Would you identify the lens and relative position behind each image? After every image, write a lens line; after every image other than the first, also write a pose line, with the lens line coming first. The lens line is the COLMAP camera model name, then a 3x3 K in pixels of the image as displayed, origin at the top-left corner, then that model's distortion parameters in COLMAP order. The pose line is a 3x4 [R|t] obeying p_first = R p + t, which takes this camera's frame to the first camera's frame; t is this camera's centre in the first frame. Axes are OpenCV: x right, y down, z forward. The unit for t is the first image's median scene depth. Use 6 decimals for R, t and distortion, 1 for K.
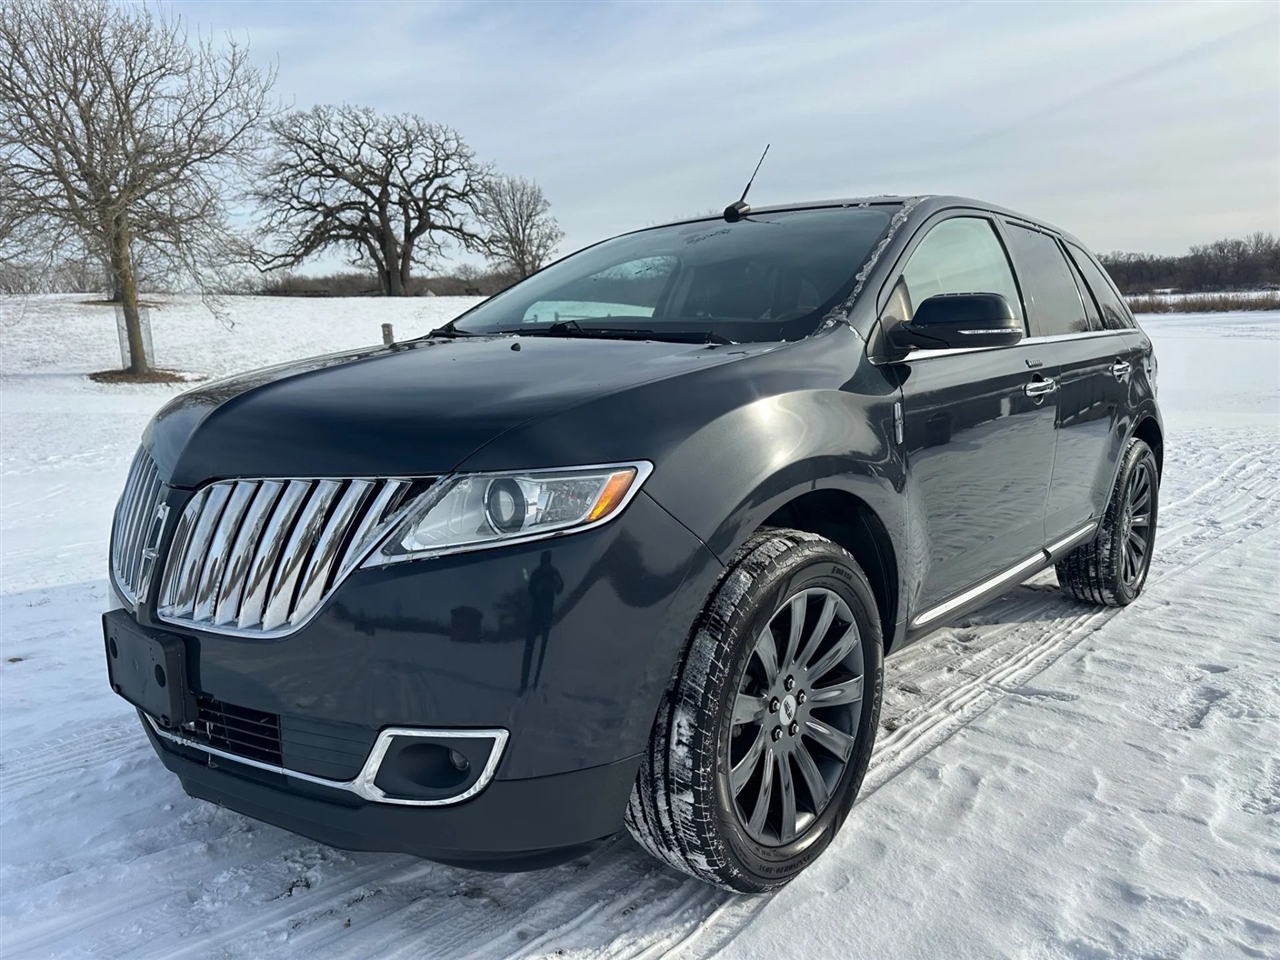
lens RADIAL K [[909.5, 0, 645.8], [0, 909.5, 490.8], [0, 0, 1]] dist [0.043433, -0.050117]
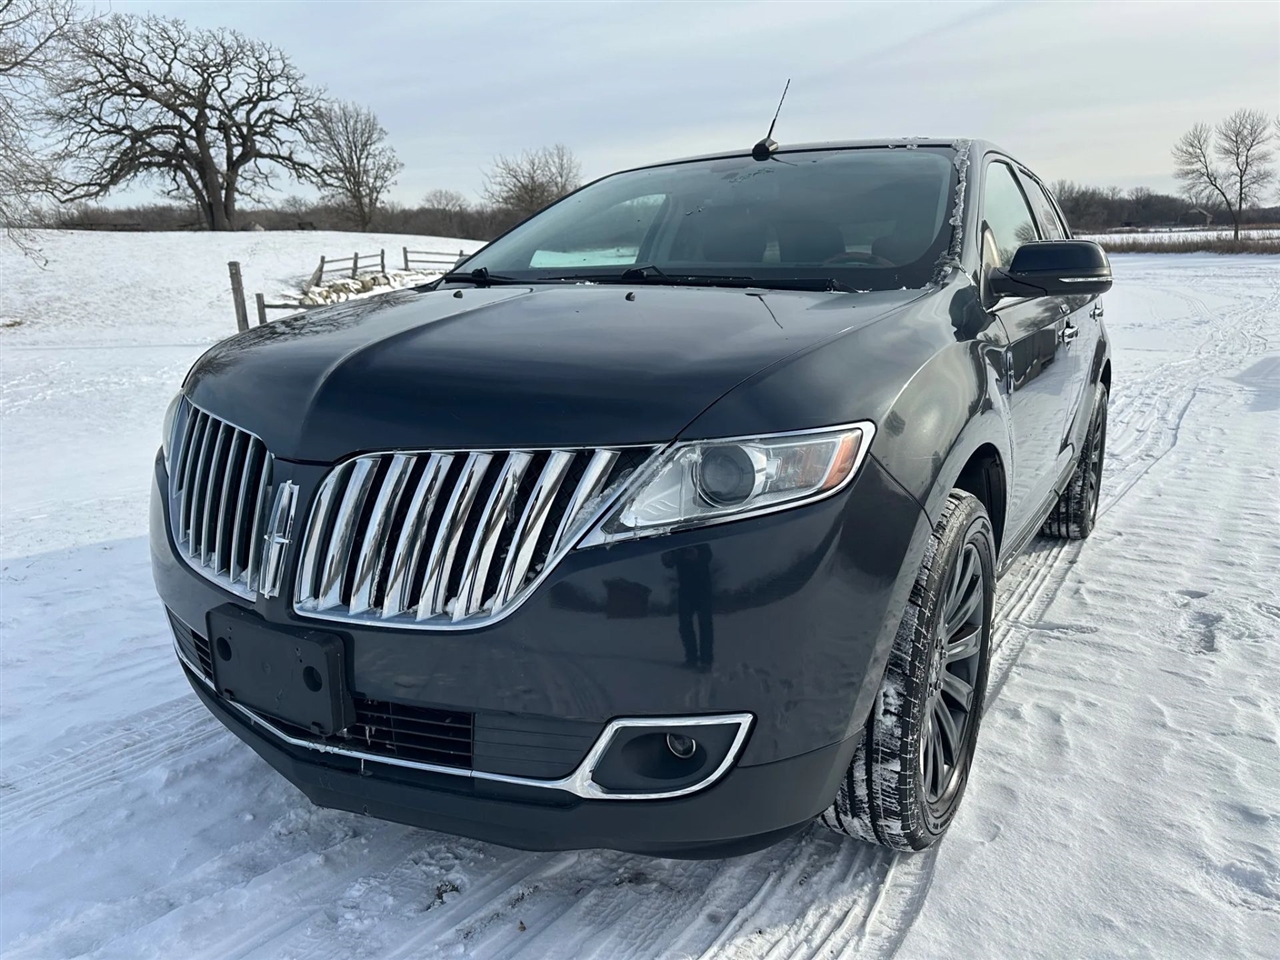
lens RADIAL K [[909.5, 0, 645.5], [0, 909.5, 492.5], [0, 0, 1]] dist [0.043433, -0.050117]
pose [[0.985819, -0.036599, 0.163772, -0.279690], [0.025896, 0.997416, 0.067018, -0.021020], [-0.165802, -0.061826, 0.984219, 0.077141]]
